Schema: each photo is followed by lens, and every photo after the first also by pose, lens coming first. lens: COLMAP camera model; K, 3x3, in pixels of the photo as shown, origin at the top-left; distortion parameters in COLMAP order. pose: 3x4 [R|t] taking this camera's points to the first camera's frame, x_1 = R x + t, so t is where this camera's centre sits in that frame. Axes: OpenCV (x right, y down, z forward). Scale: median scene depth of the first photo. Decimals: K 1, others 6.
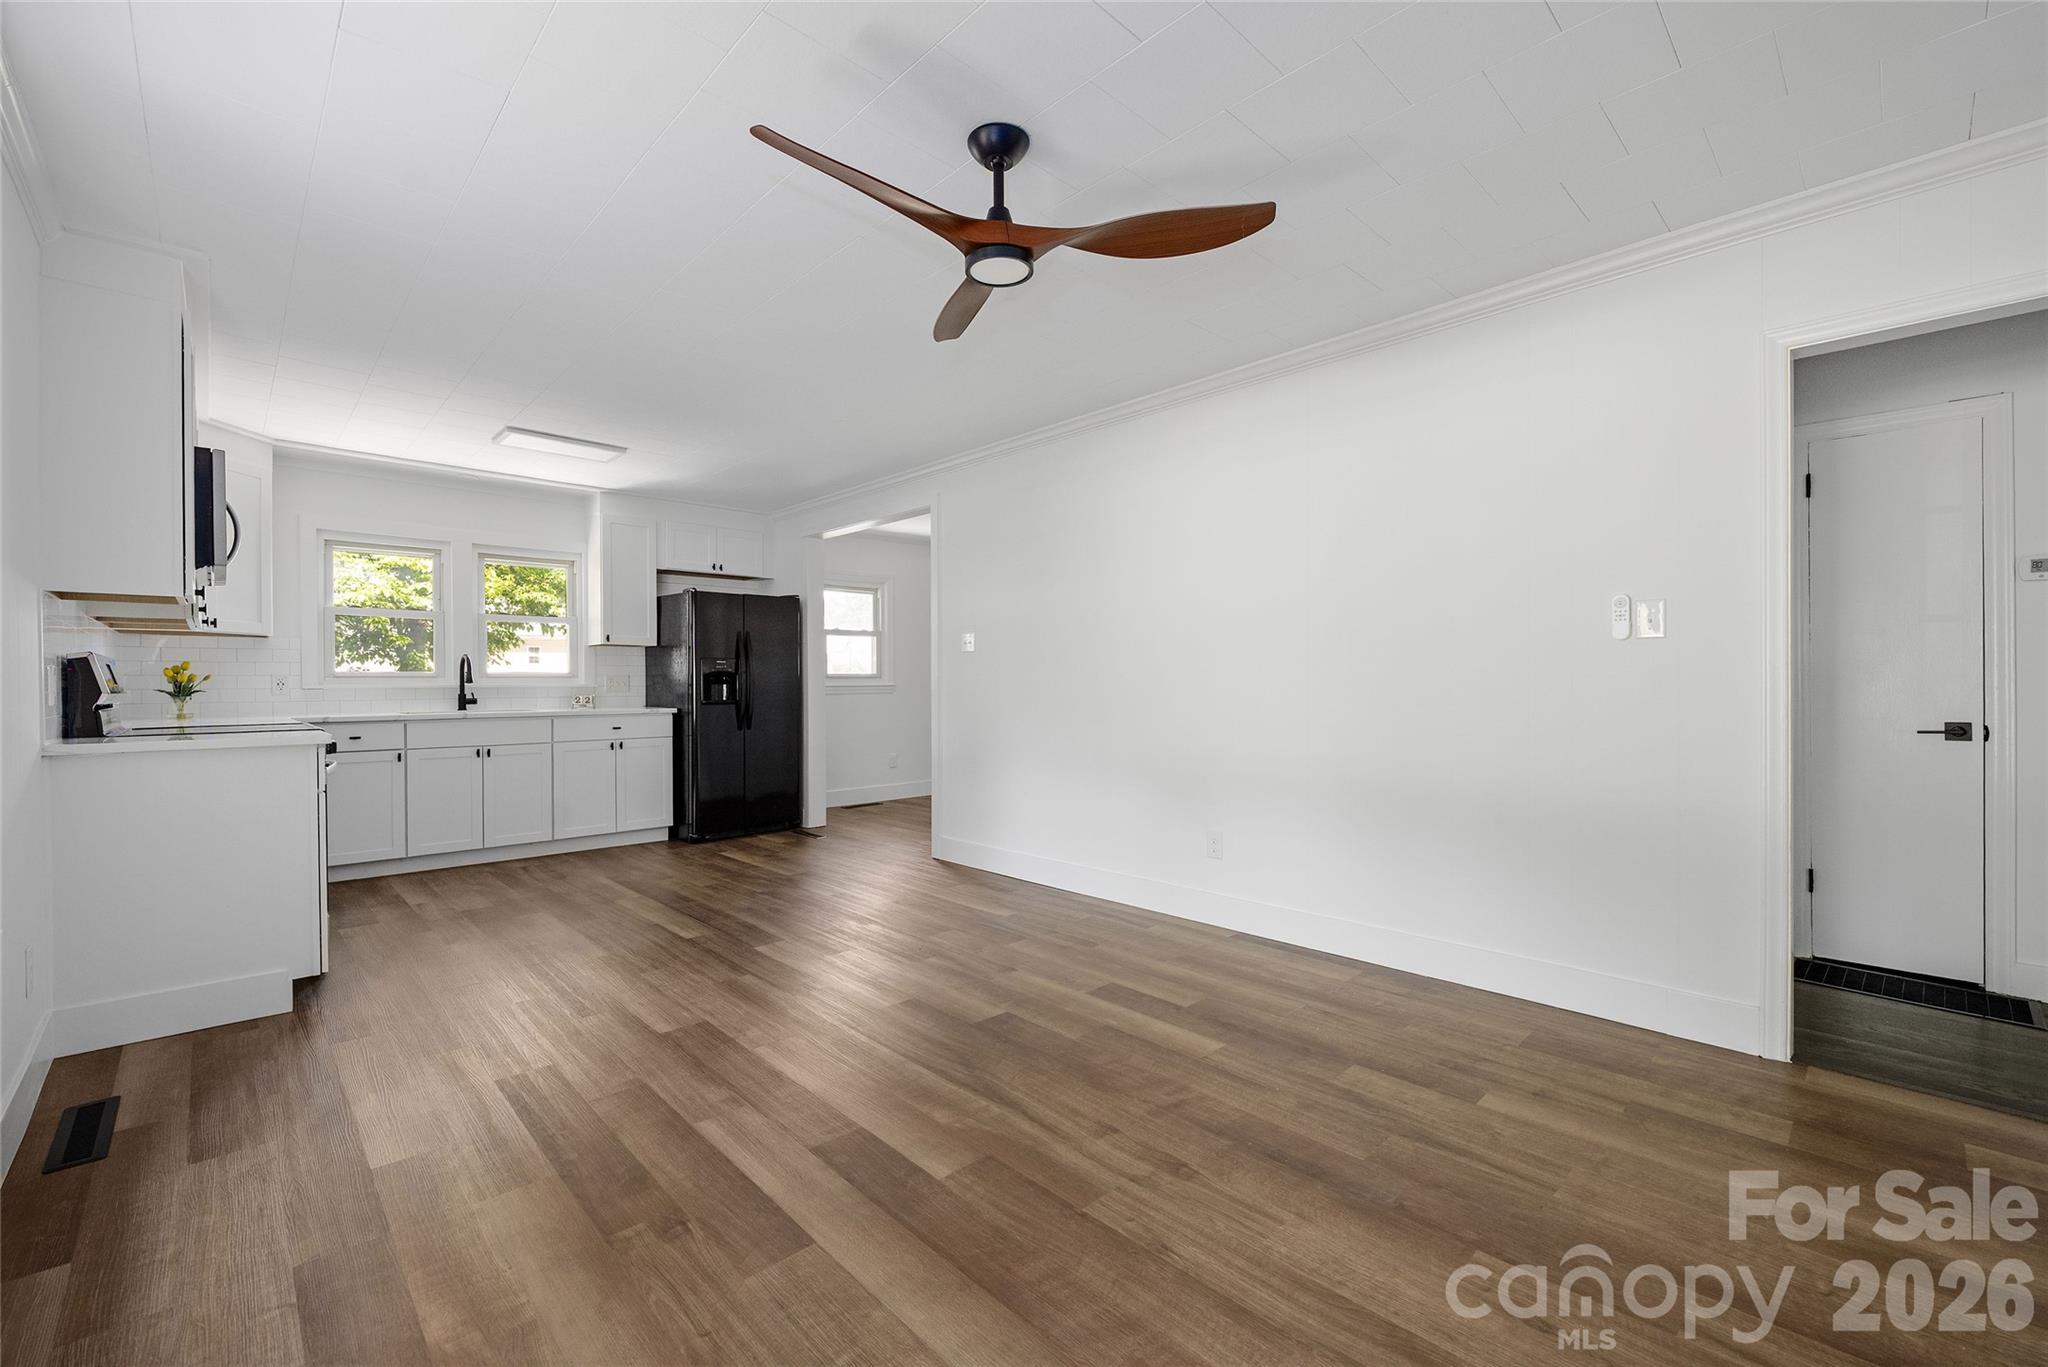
lens RADIAL K [[841.0, 0, 1028.2], [0, 841.0, 694.0], [0, 0, 1]] dist [-0.003803, 0.000595]
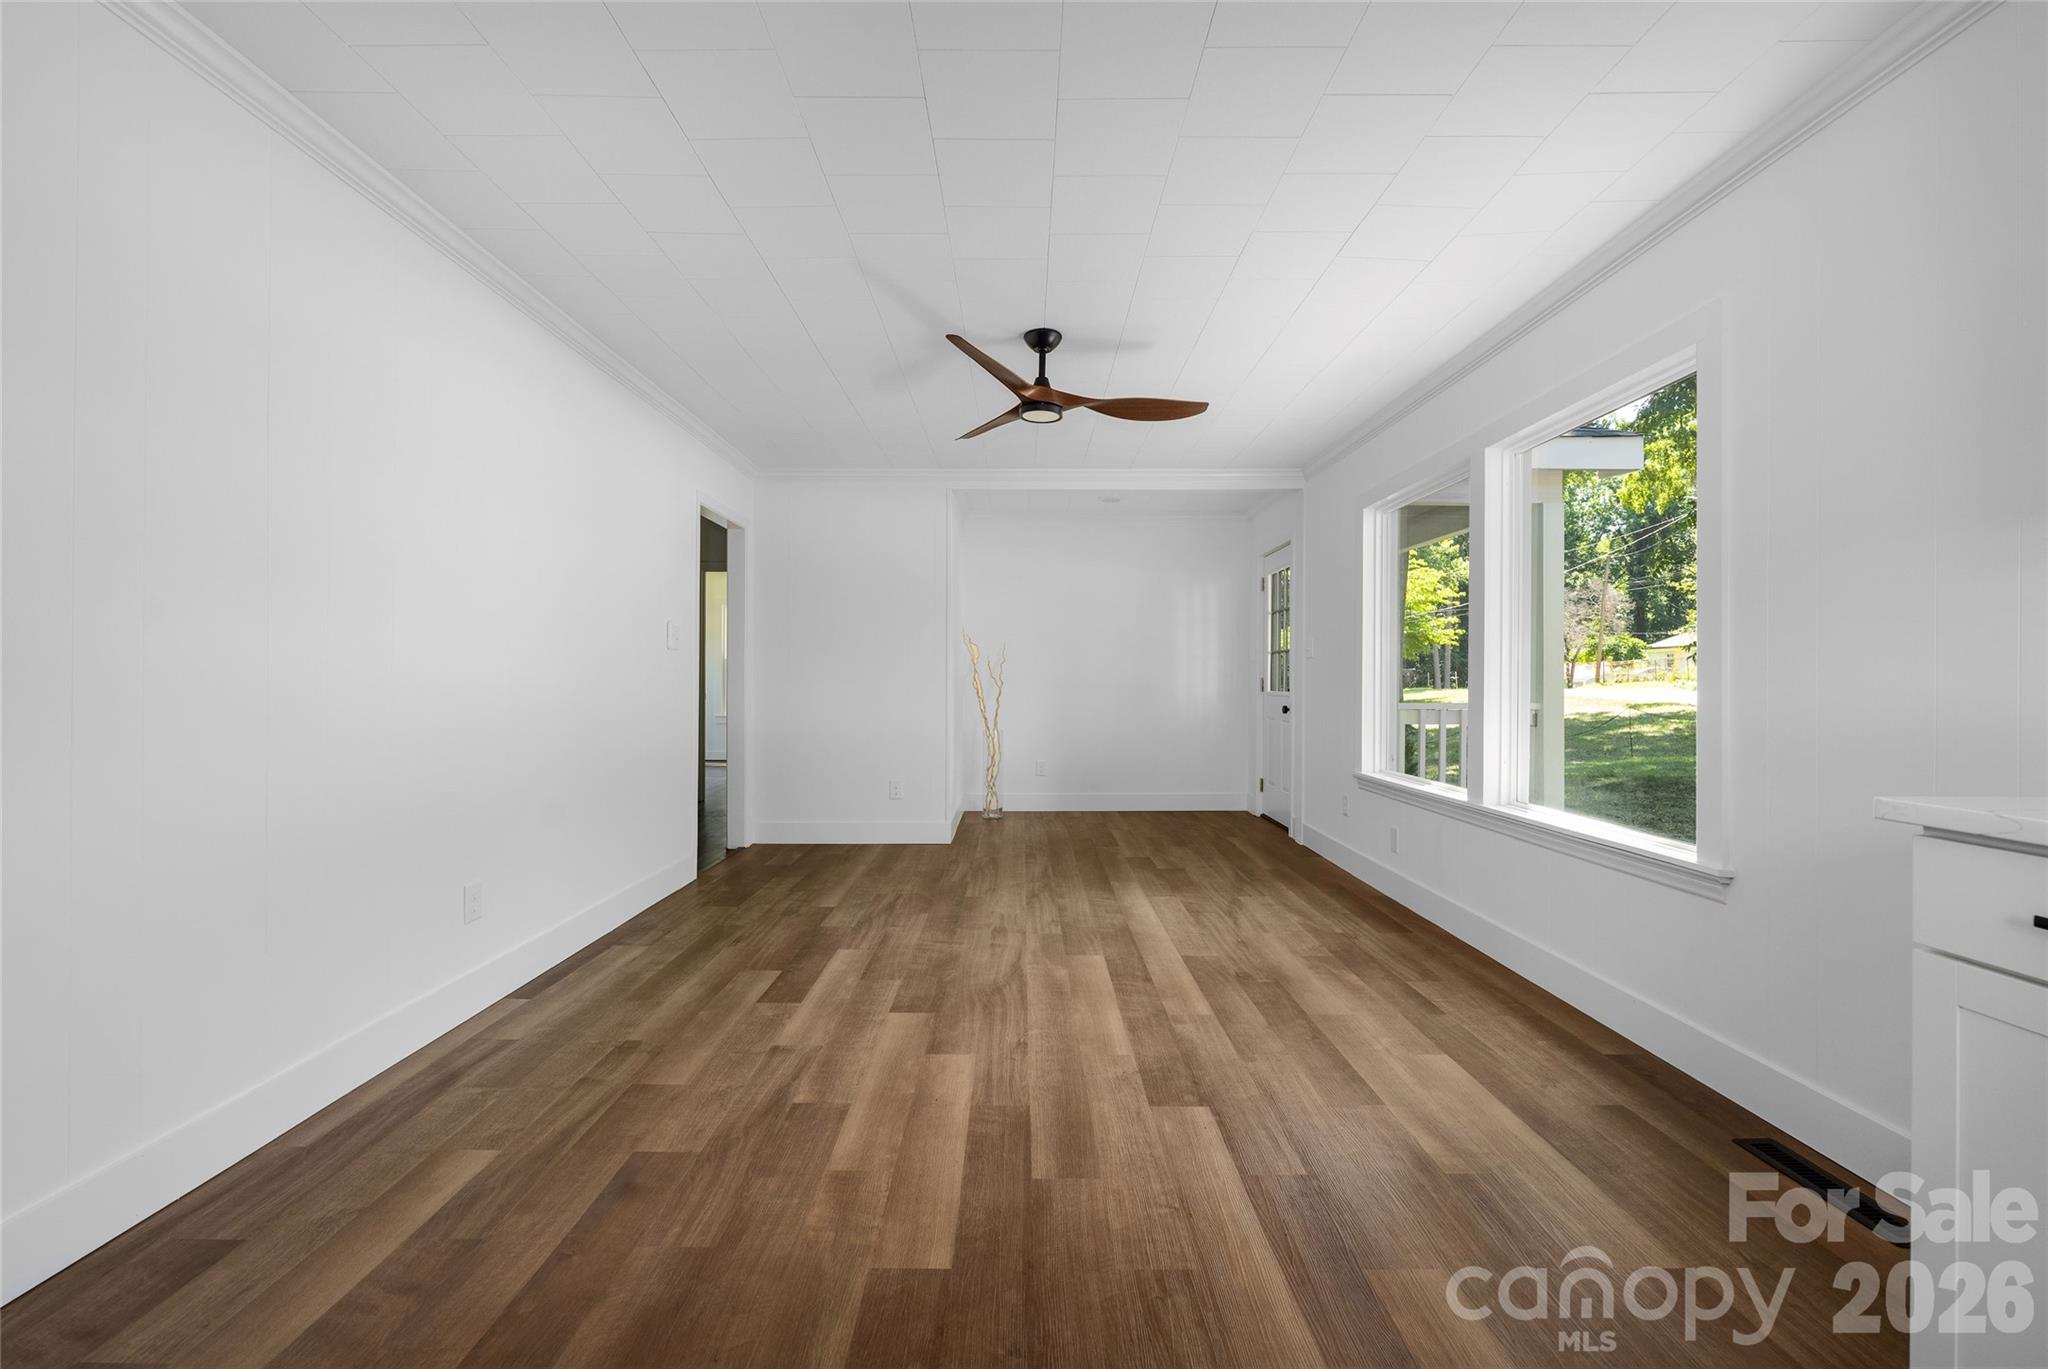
lens RADIAL K [[867.7, 0, 1011.4], [0, 867.7, 680.9], [0, 0, 1]] dist [-0.001165, 0.000043]
pose [[-0.709688, -0.001173, 0.704515, -0.540885], [0.009774, 0.999886, 0.011511, -0.010902], [-0.704448, 0.015055, -0.709596, 1.042754]]
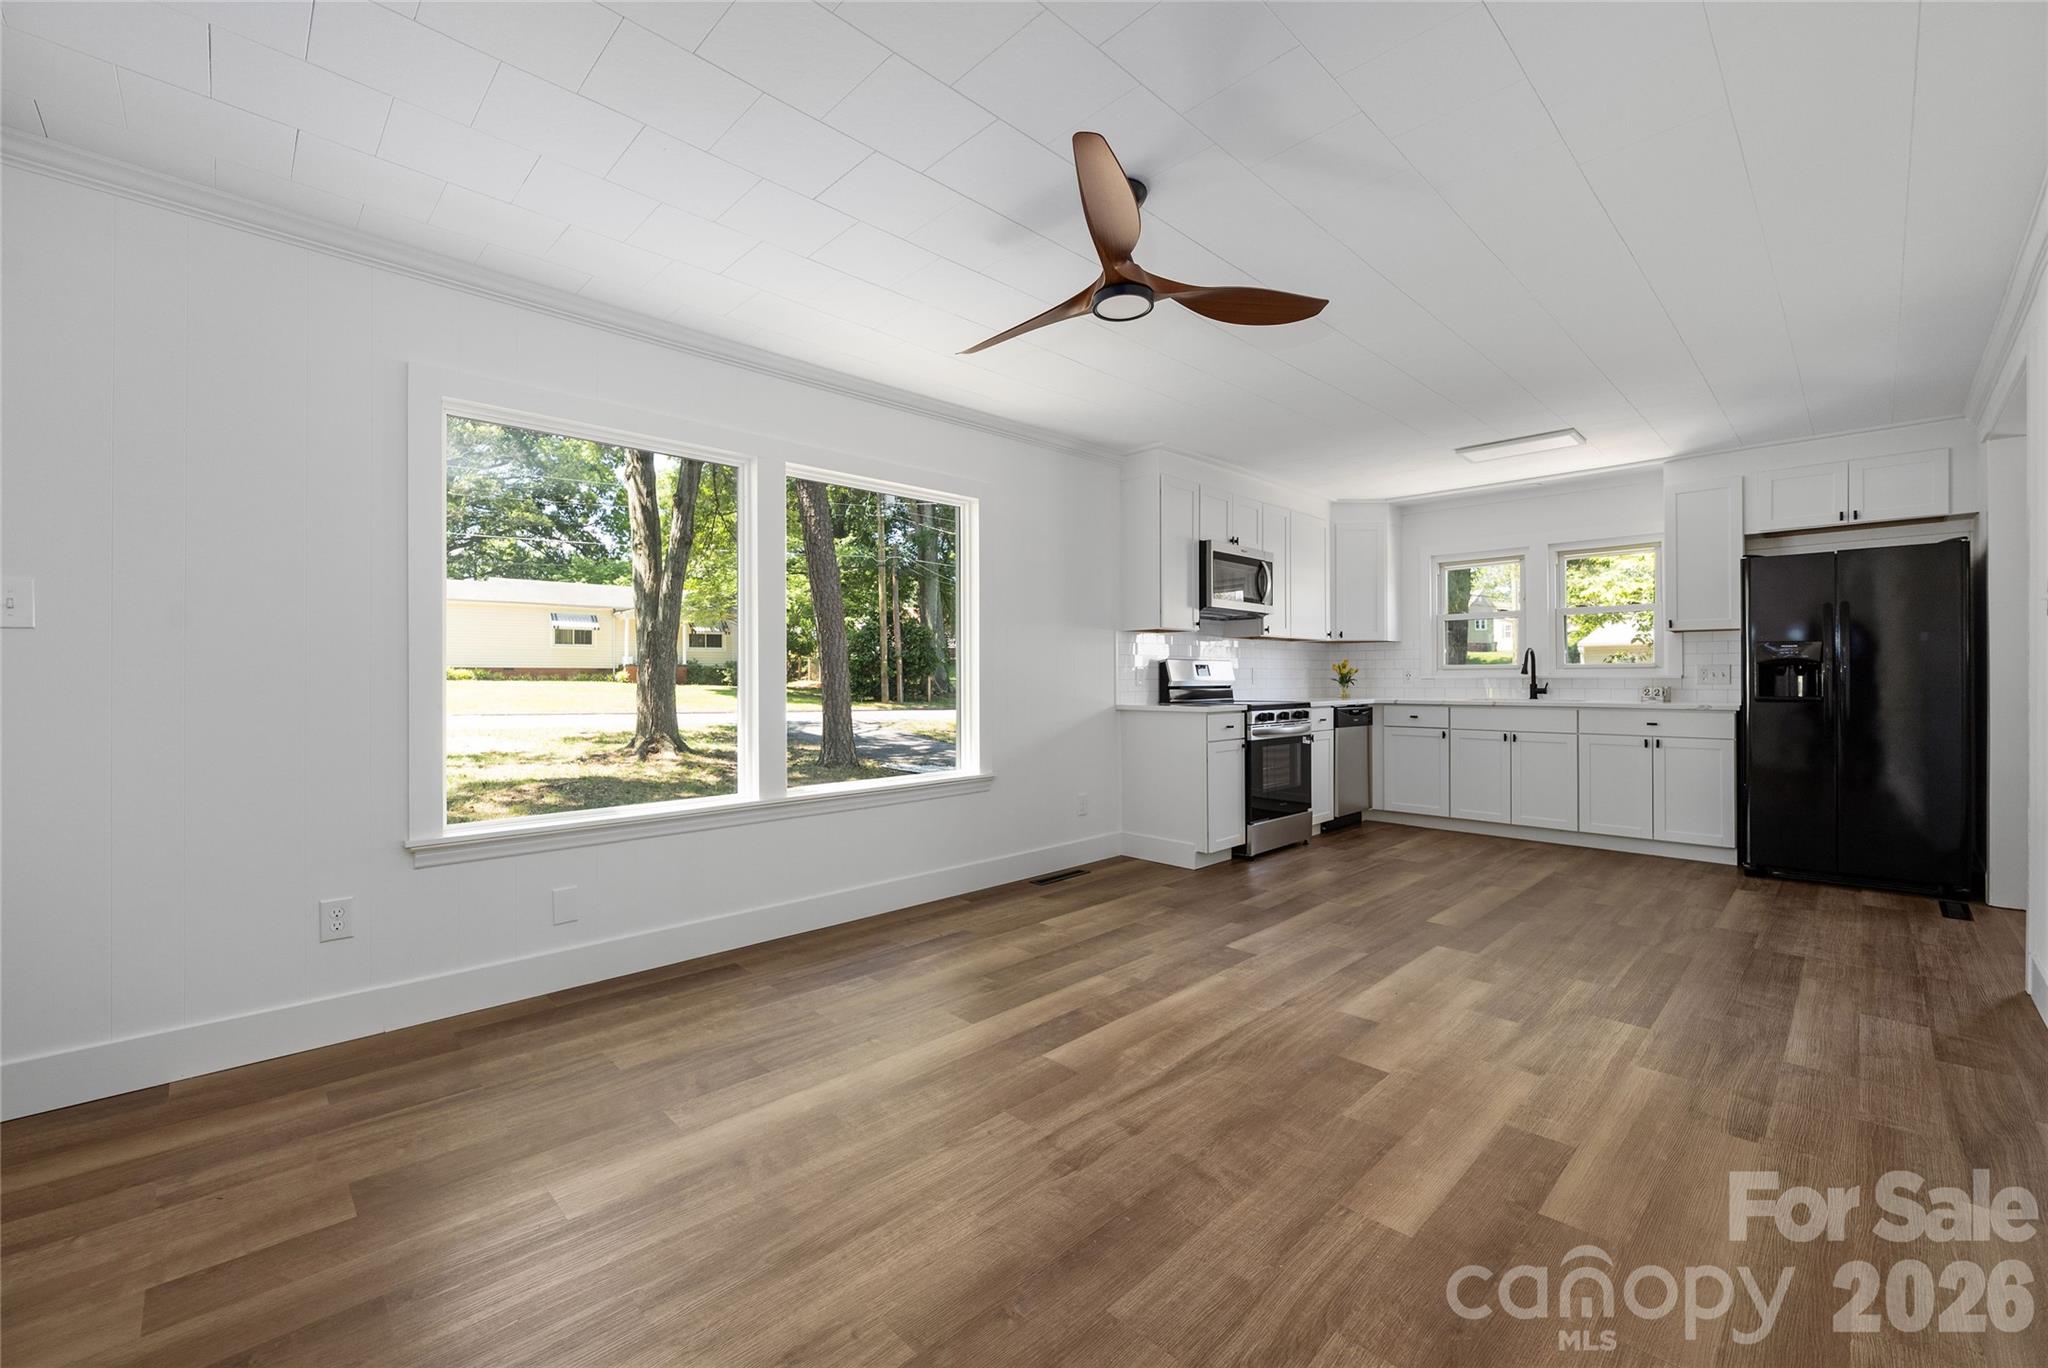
lens RADIAL K [[841.0, 0, 1028.8], [0, 841.0, 675.5], [0, 0, 1]] dist [-0.003803, 0.000595]
pose [[0.014391, 0.000691, -0.999896, 0.513161], [-0.012110, 0.999927, 0.000516, -0.004766], [0.999823, 0.012101, 0.014399, 0.408947]]
